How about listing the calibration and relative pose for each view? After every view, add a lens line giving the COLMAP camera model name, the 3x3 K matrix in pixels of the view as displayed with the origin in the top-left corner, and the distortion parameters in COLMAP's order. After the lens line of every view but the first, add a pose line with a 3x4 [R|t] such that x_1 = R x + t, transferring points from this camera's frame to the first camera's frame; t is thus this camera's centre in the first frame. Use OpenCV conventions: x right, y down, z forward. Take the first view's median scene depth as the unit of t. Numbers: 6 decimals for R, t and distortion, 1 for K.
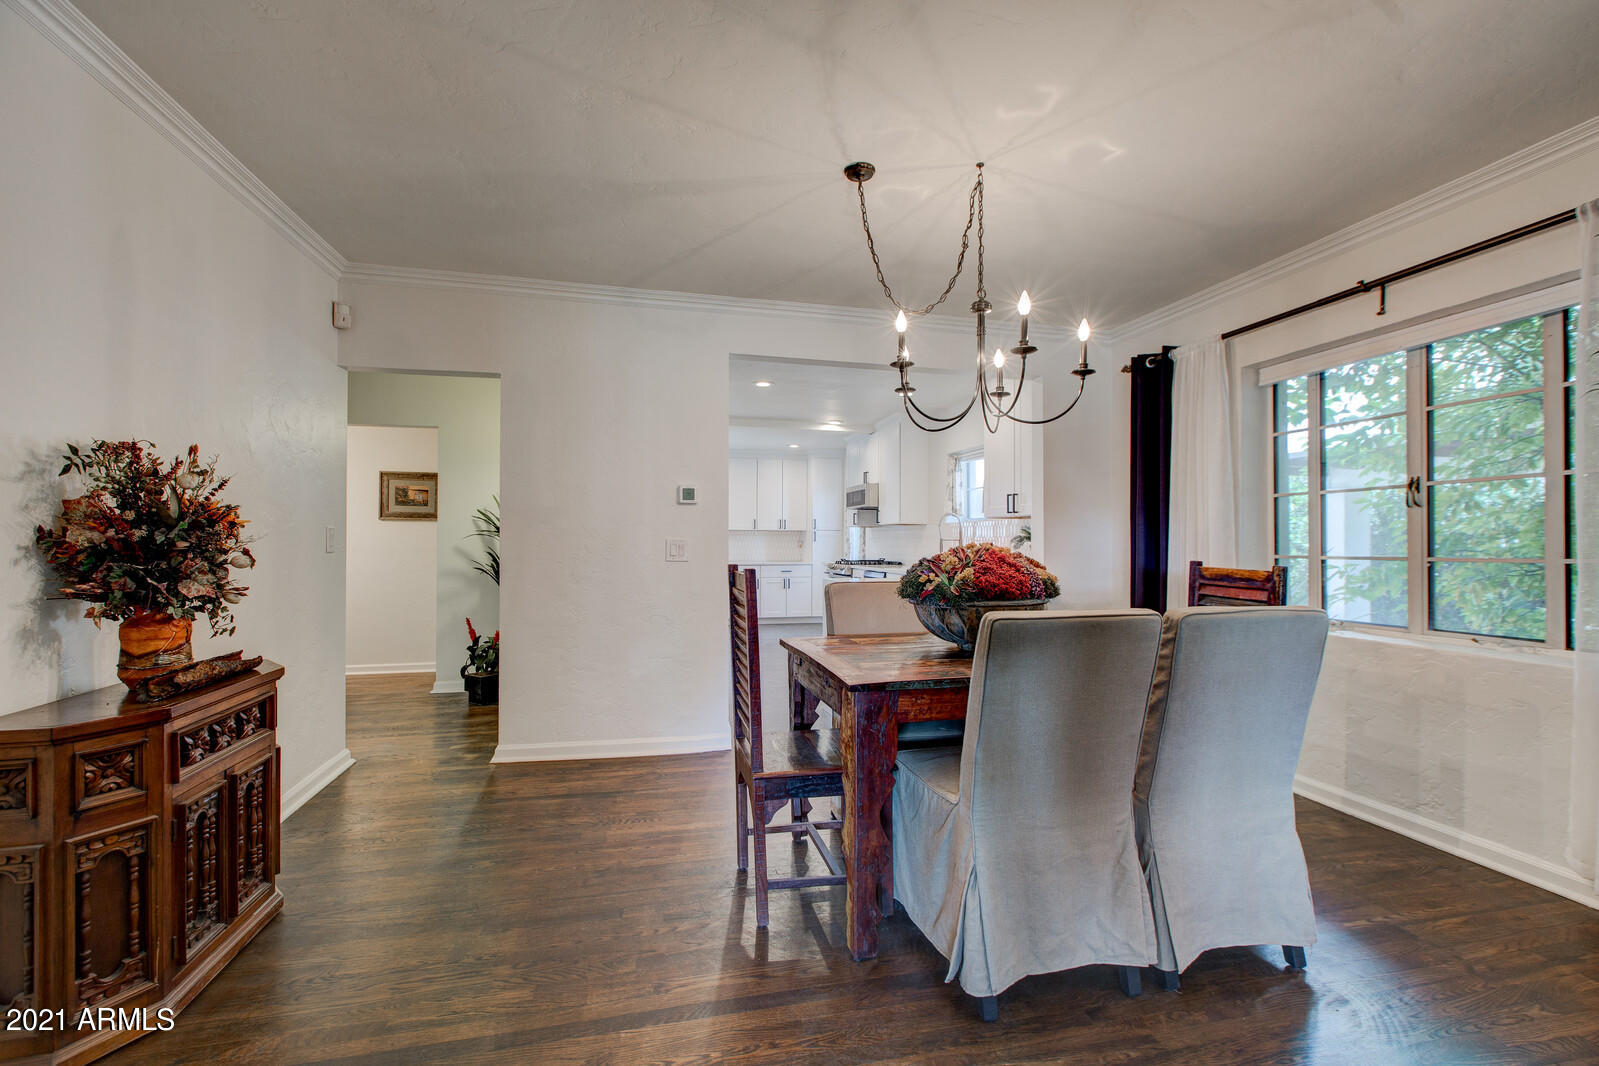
lens RADIAL K [[705.1, 0, 800.7], [0, 705.1, 537.0], [0, 0, 1]] dist [-0.003198, -0.000305]
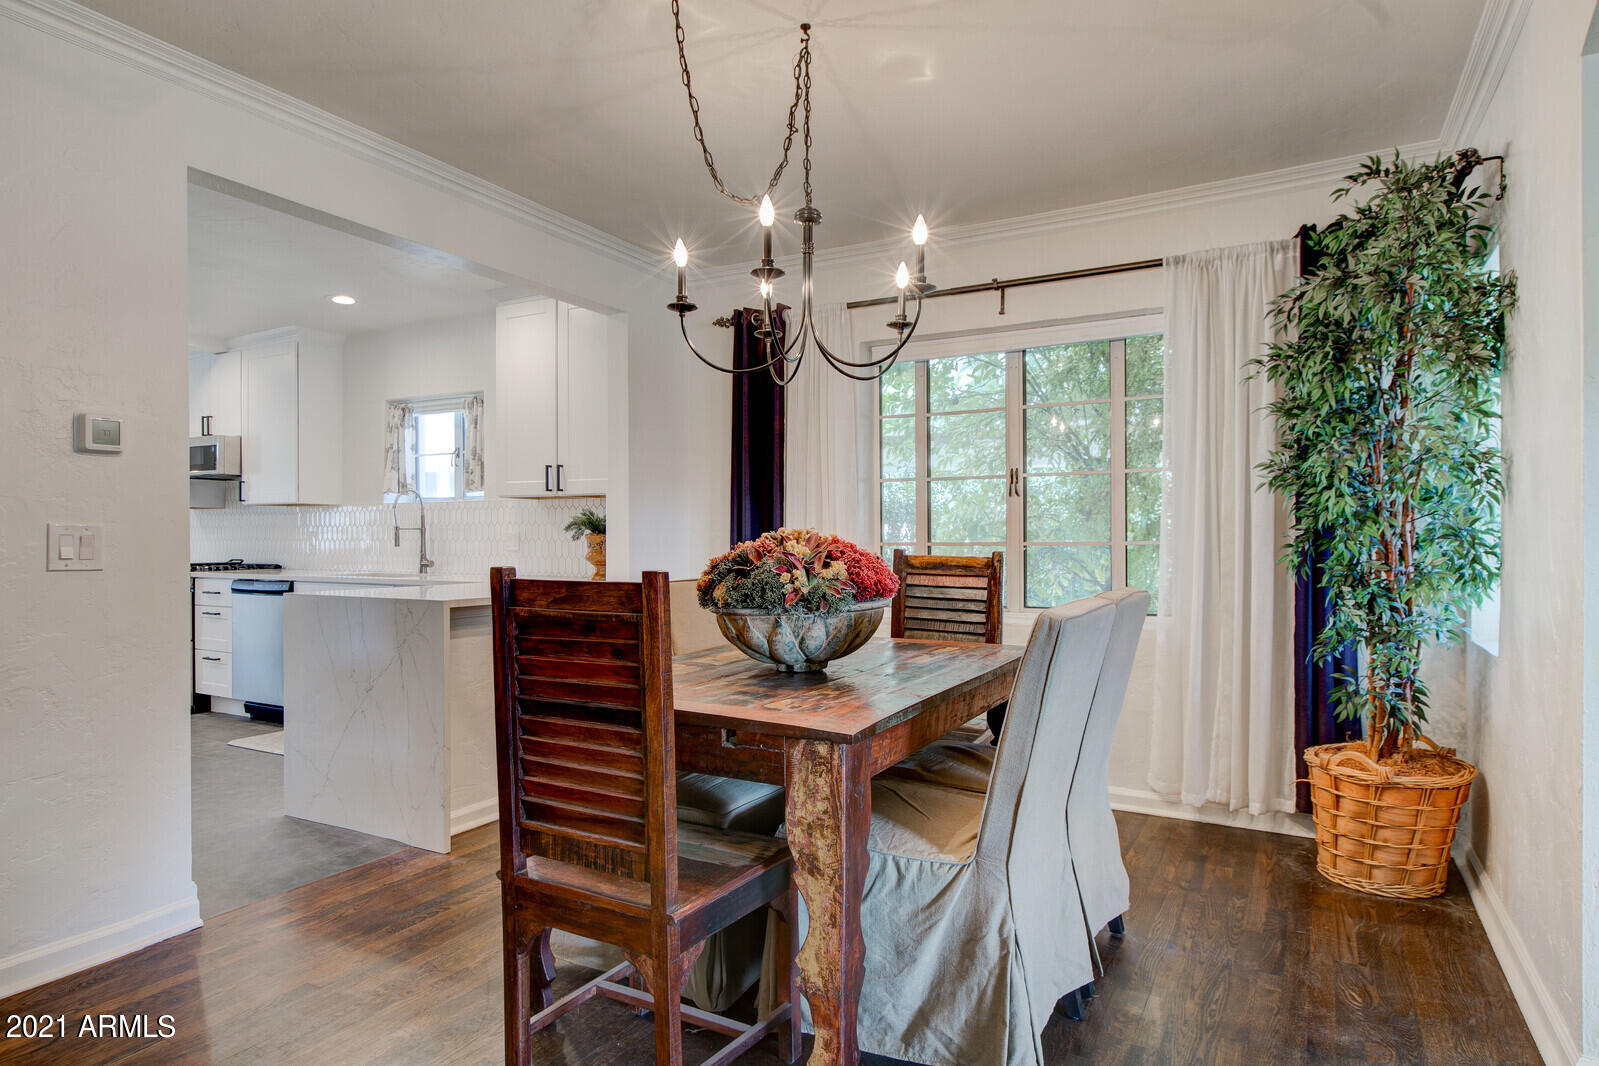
lens RADIAL K [[919.1, 0, 805.7], [0, 919.1, 537.4], [0, 0, 1]] dist [-0.001459, -0.000056]
pose [[0.673876, -0.007490, 0.738807, -0.229058], [-0.000569, 0.999943, 0.010656, 0.003633], [-0.738844, -0.007601, 0.673833, 0.160043]]
